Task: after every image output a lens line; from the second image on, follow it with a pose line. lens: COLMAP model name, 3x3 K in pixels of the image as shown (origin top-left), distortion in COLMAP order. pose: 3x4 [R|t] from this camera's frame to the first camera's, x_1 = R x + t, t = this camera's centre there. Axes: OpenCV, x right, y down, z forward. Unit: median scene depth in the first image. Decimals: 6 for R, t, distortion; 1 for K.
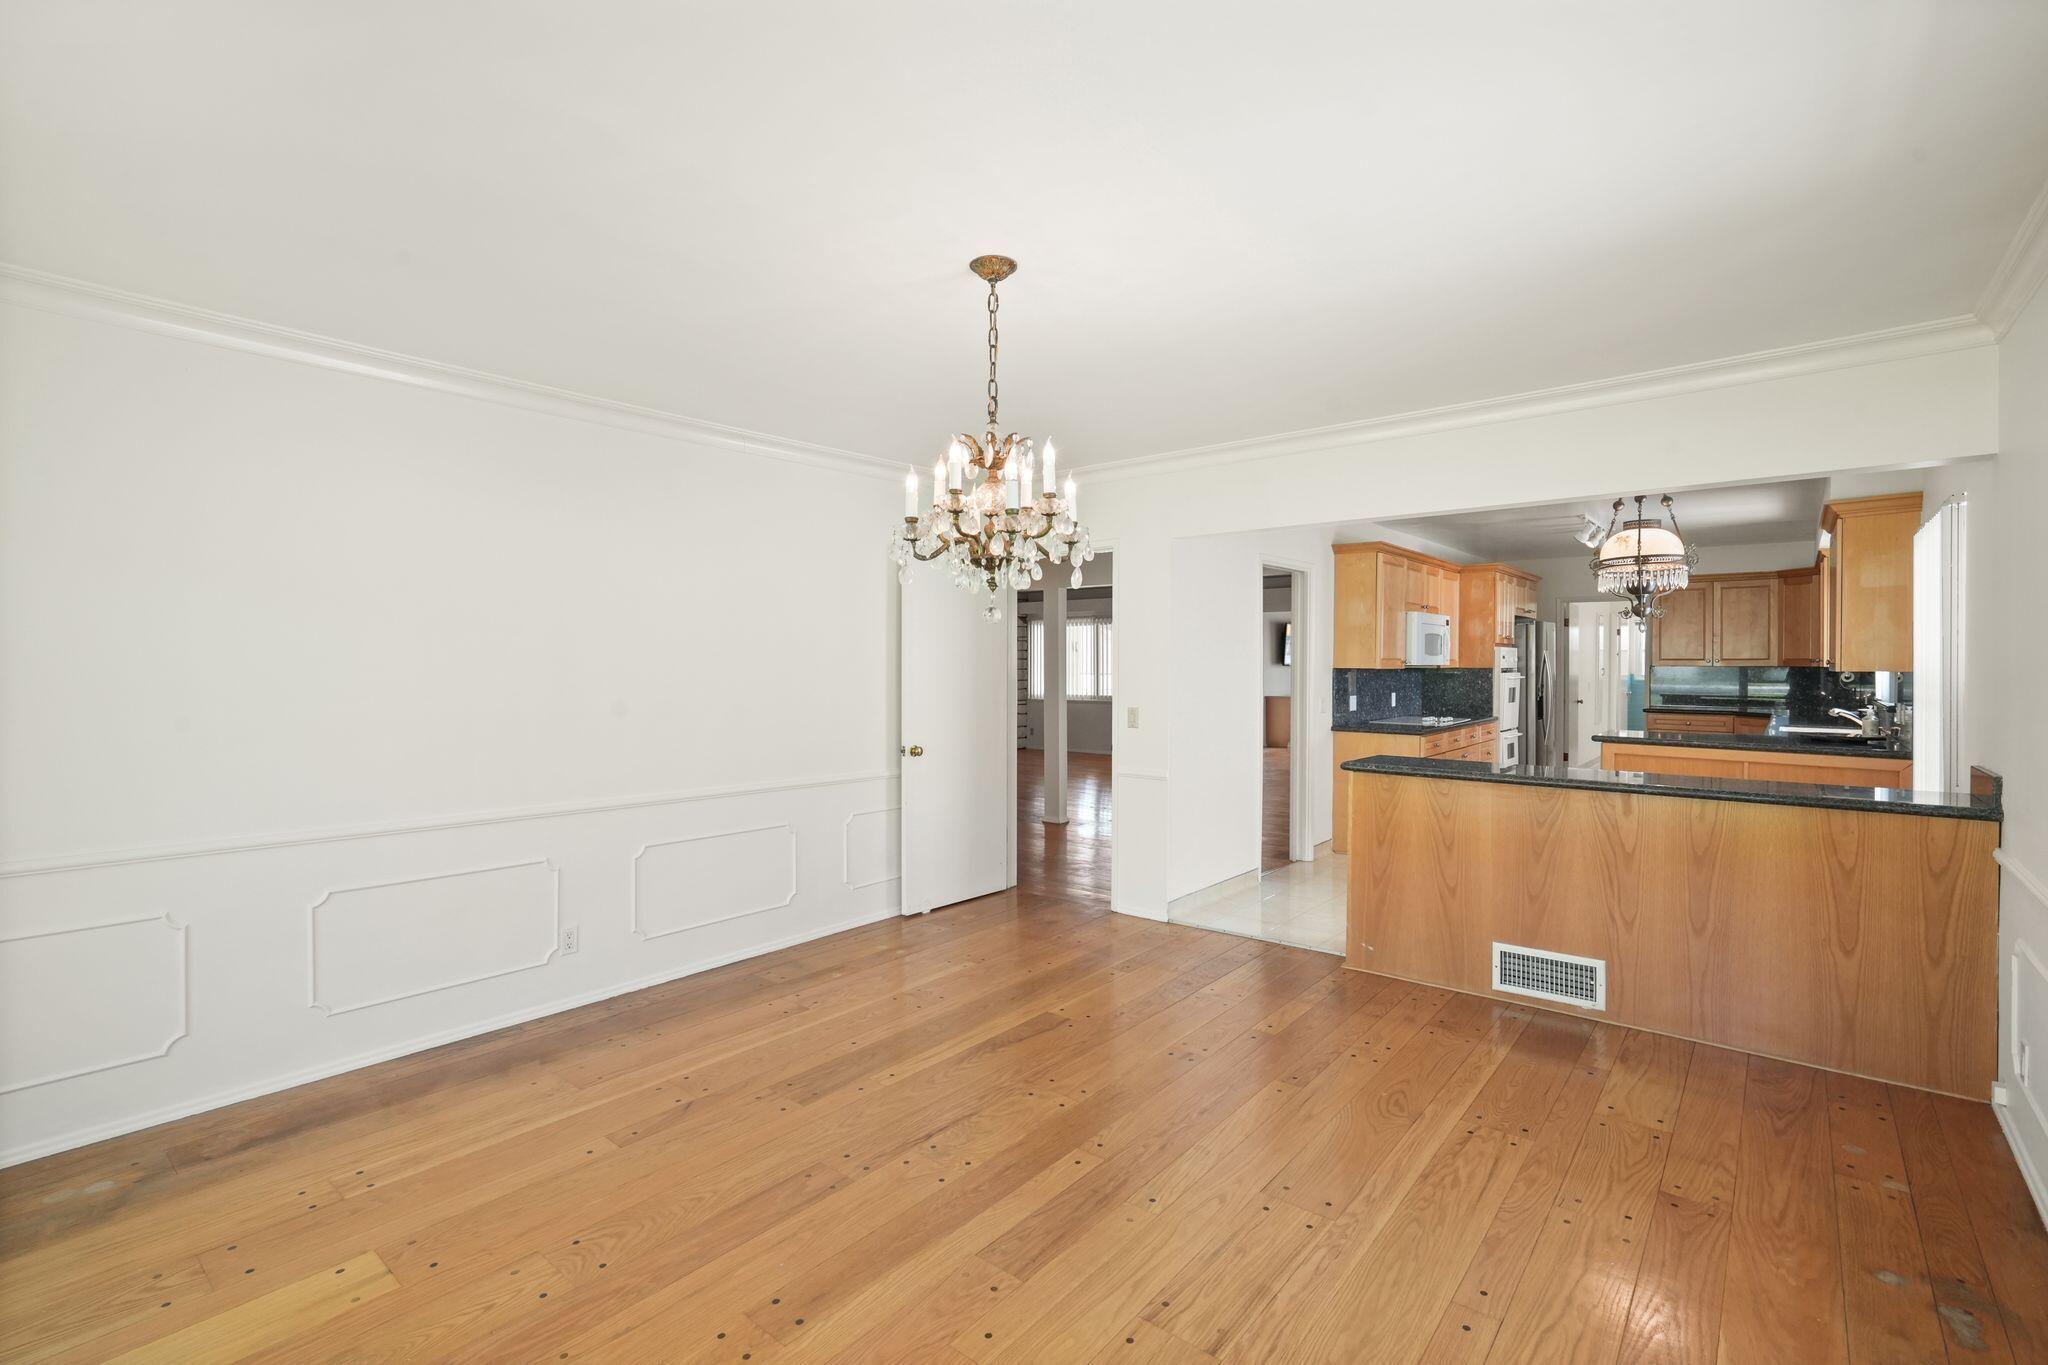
lens RADIAL K [[925.4, 0, 1020.5], [0, 925.4, 667.3], [0, 0, 1]] dist [-0.003488, 0.000774]
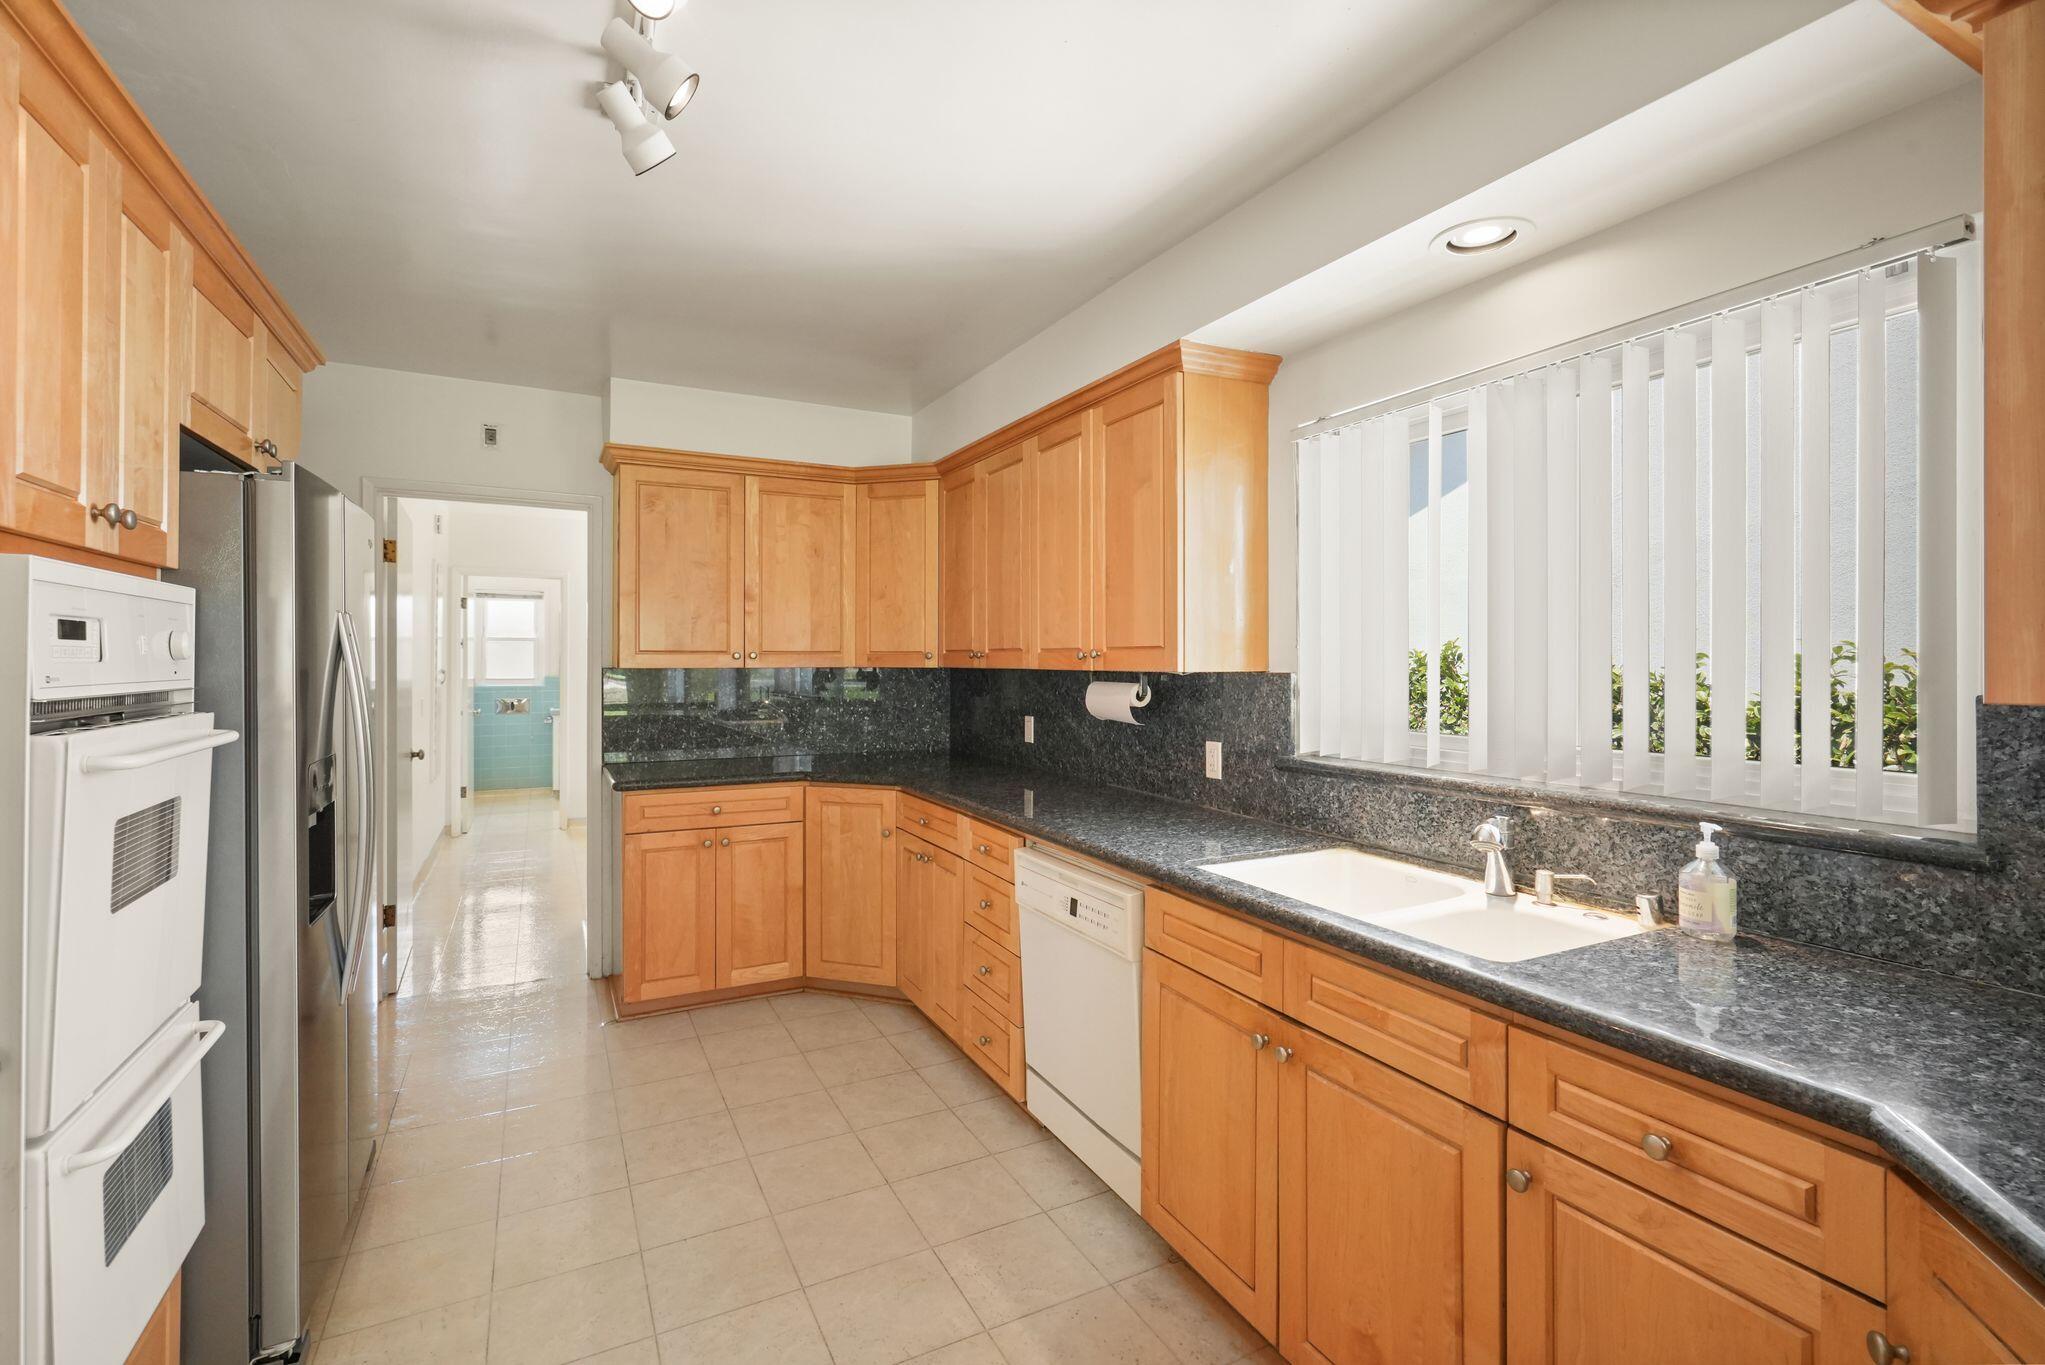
lens RADIAL K [[930.8, 0, 1019.3], [0, 930.8, 666.0], [0, 0, 1]] dist [-0.012013, 0.006159]
pose [[0.393690, -0.008396, 0.919205, 0.401270], [0.003192, 0.999965, 0.007767, -0.004802], [-0.919238, -0.000124, 0.393703, 0.717715]]
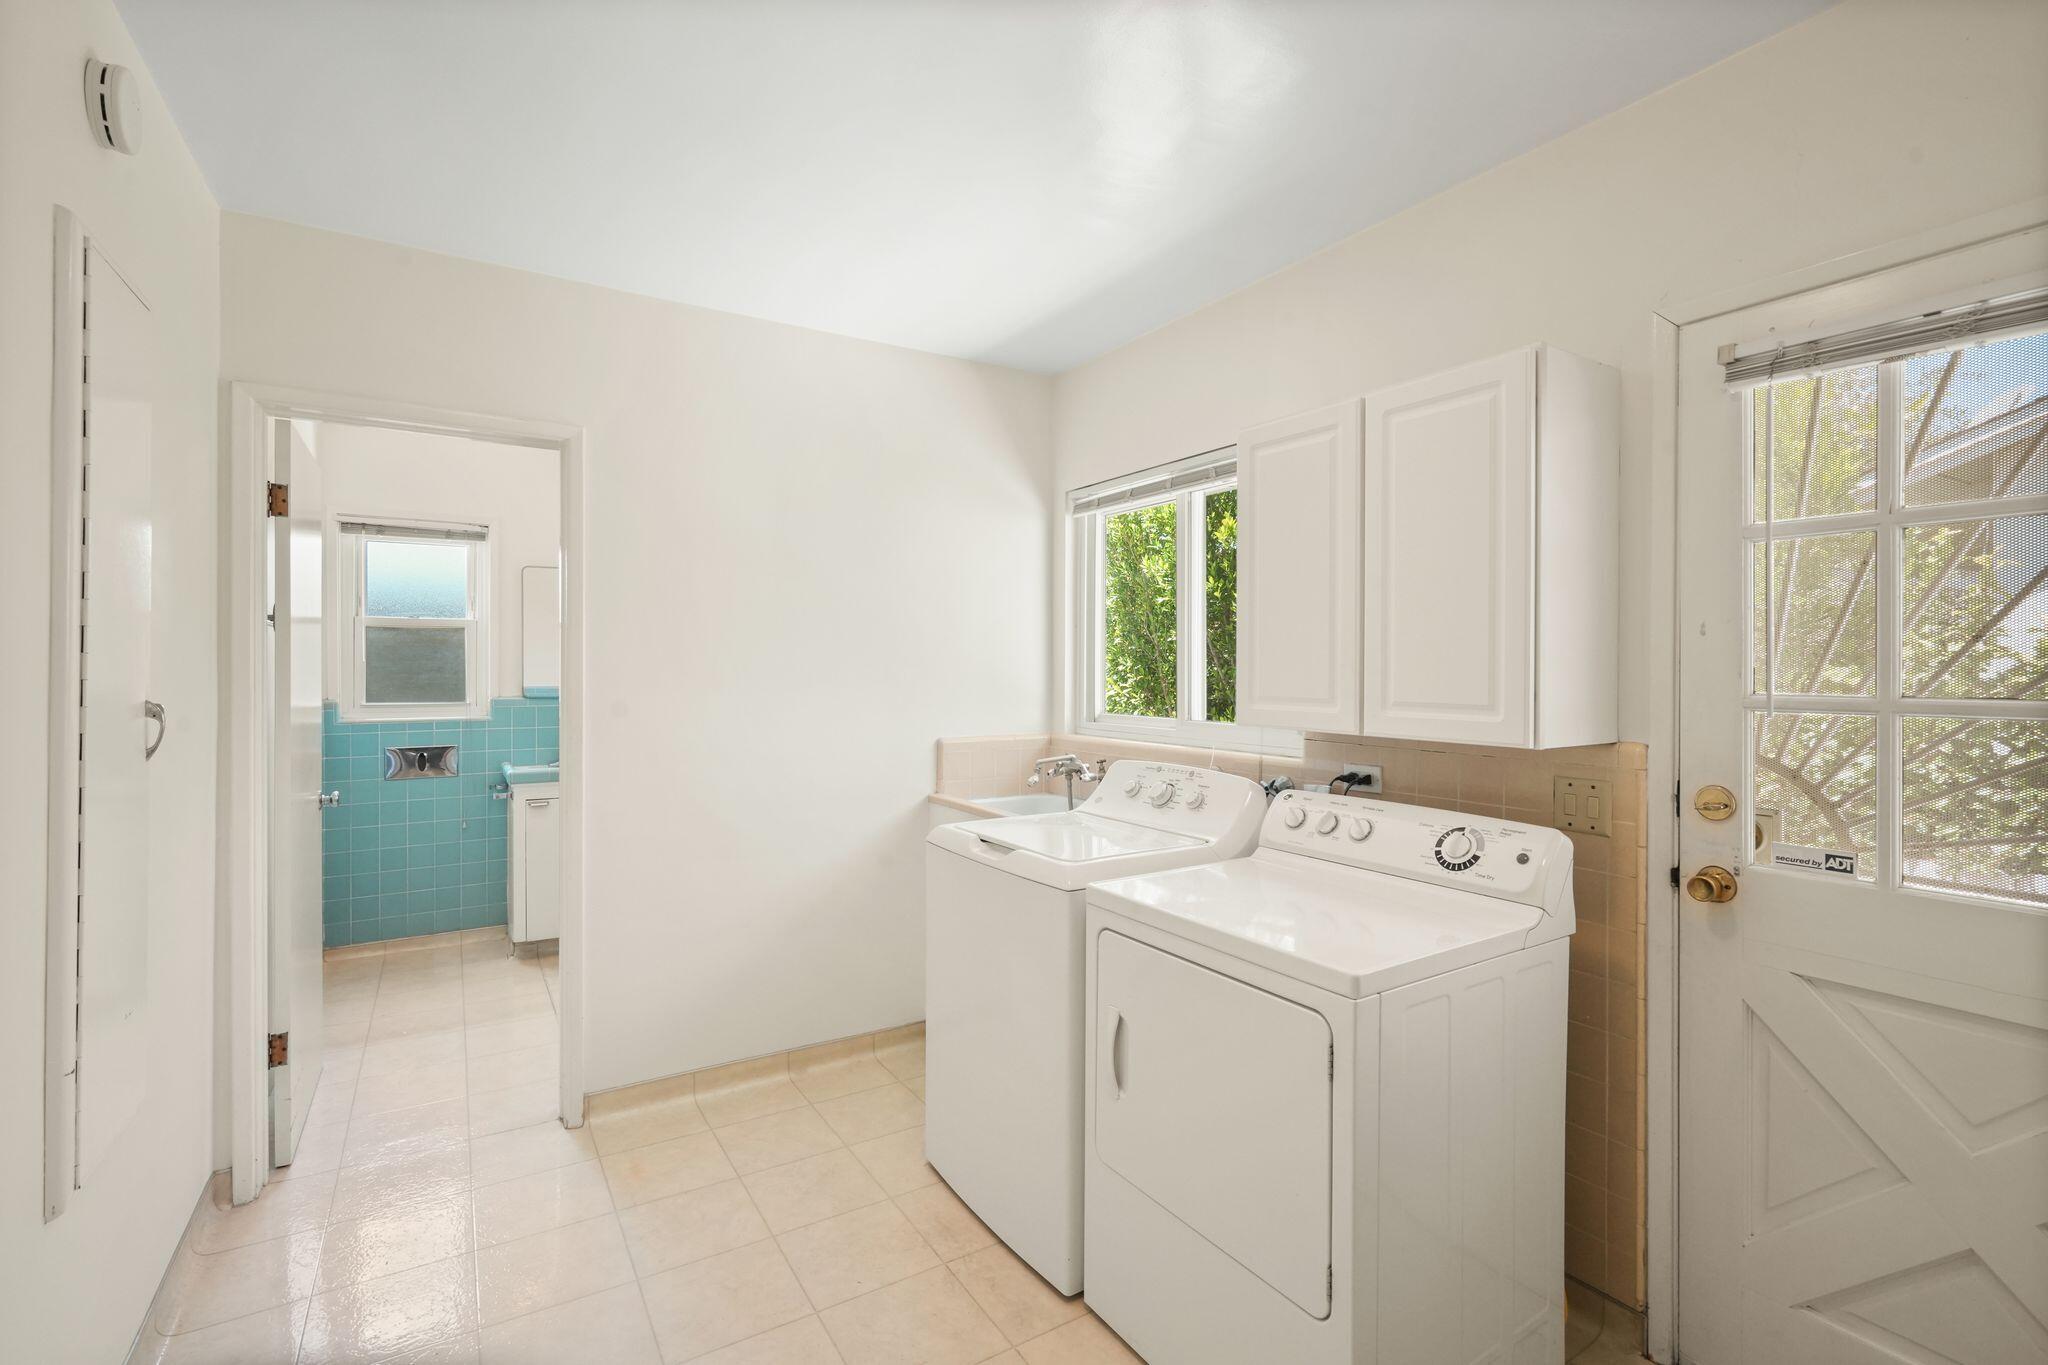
lens RADIAL K [[925.4, 0, 1020.5], [0, 925.4, 667.3], [0, 0, 1]] dist [-0.003488, 0.000774]
pose [[0.317927, -0.005779, 0.948098, 0.702347], [0.003027, 0.999983, 0.005080, -0.005589], [-0.948110, 0.001255, 0.317939, 1.105098]]
